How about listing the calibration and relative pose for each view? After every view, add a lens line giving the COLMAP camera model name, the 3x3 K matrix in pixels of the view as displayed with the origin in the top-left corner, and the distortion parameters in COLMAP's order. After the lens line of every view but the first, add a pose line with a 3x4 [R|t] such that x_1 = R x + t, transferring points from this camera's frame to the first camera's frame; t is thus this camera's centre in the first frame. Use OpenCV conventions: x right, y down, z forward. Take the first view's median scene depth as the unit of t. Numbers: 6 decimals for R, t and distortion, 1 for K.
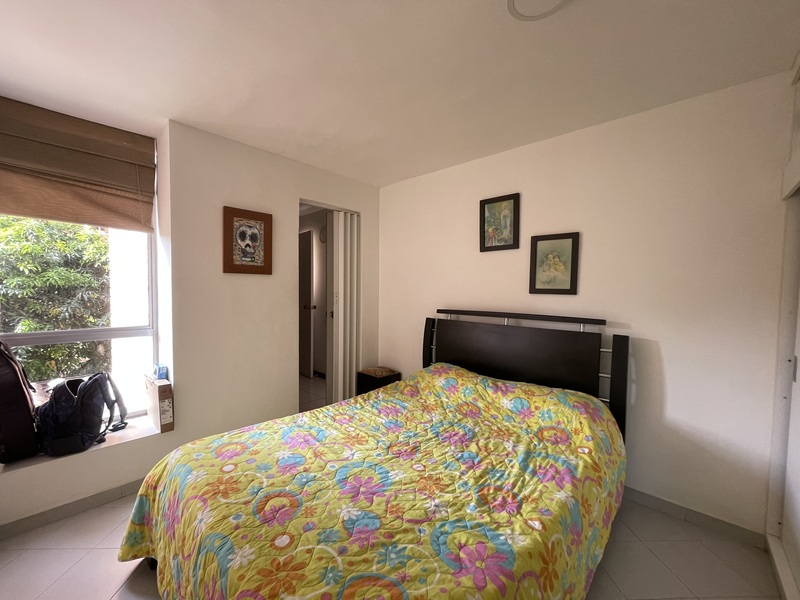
lens RADIAL K [[322.9, 0, 401.1], [0, 322.9, 299.2], [0, 0, 1]] dist [0.000670, 0.000199]
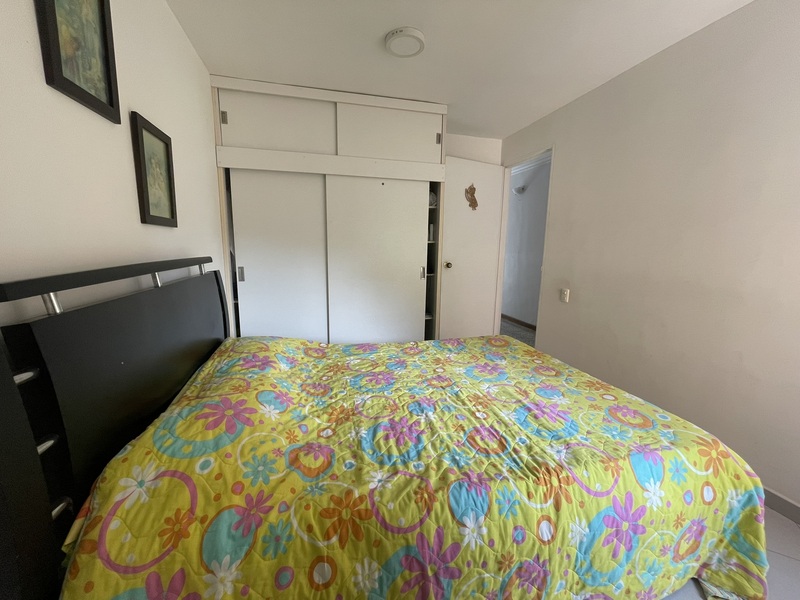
lens RADIAL K [[322.9, 0, 398.7], [0, 322.9, 300.6], [0, 0, 1]] dist [0.000670, 0.000199]
pose [[-0.841508, -0.117532, 0.527305, -0.364306], [-0.006873, 0.978299, 0.207086, -0.007653], [-0.540201, 0.170641, -0.824054, 1.698677]]
